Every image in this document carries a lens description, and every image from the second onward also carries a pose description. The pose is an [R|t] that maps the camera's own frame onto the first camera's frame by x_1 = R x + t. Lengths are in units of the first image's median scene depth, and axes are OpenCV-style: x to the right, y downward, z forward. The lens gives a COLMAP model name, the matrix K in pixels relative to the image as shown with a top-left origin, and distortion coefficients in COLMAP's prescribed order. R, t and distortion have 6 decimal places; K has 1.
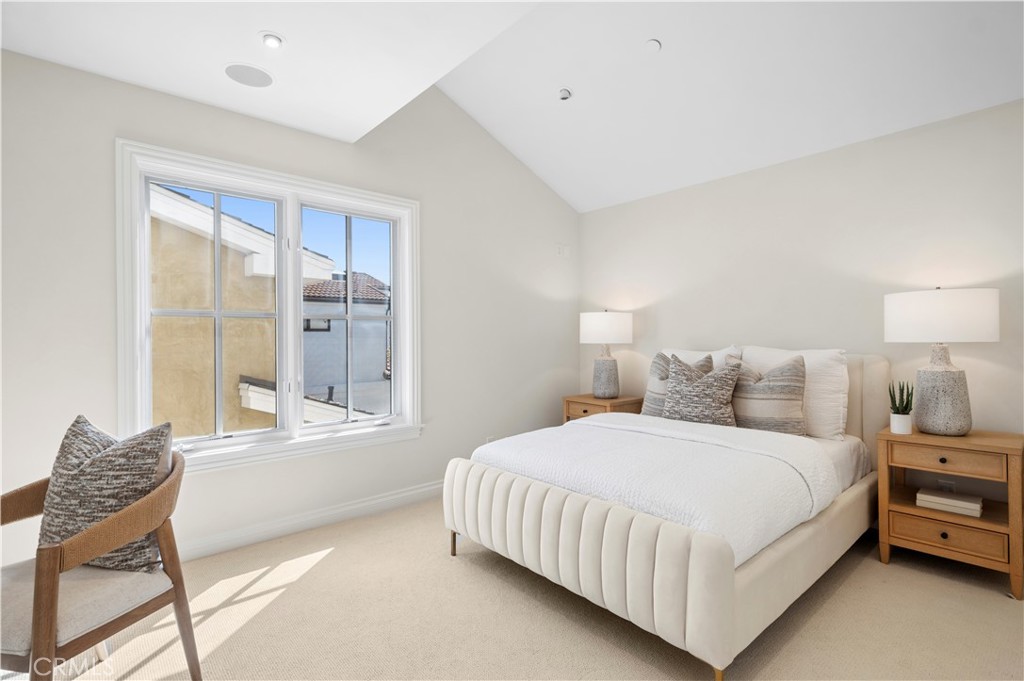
lens RADIAL K [[474.9, 0, 514.4], [0, 474.9, 340.3], [0, 0, 1]] dist [0.001404, -0.000030]
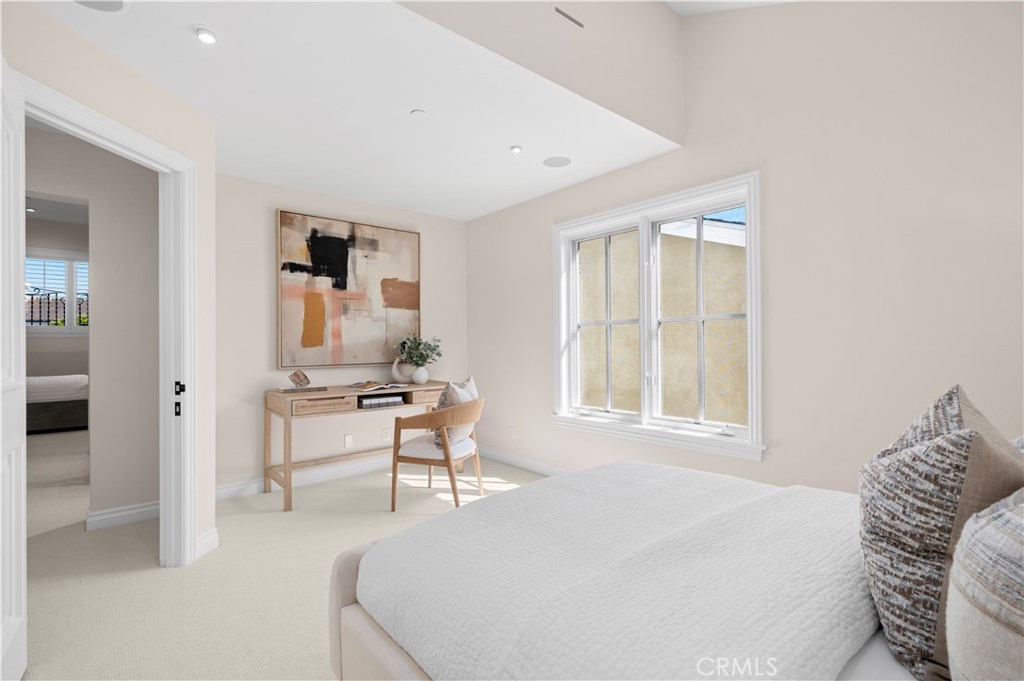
lens RADIAL K [[474.9, 0, 514.9], [0, 474.9, 341.4], [0, 0, 1]] dist [0.001404, -0.000030]
pose [[-0.003590, 0.003551, -0.999987, 0.676466], [0.003315, 0.999988, 0.003539, -0.004946], [0.999988, -0.003302, -0.003602, 0.648430]]
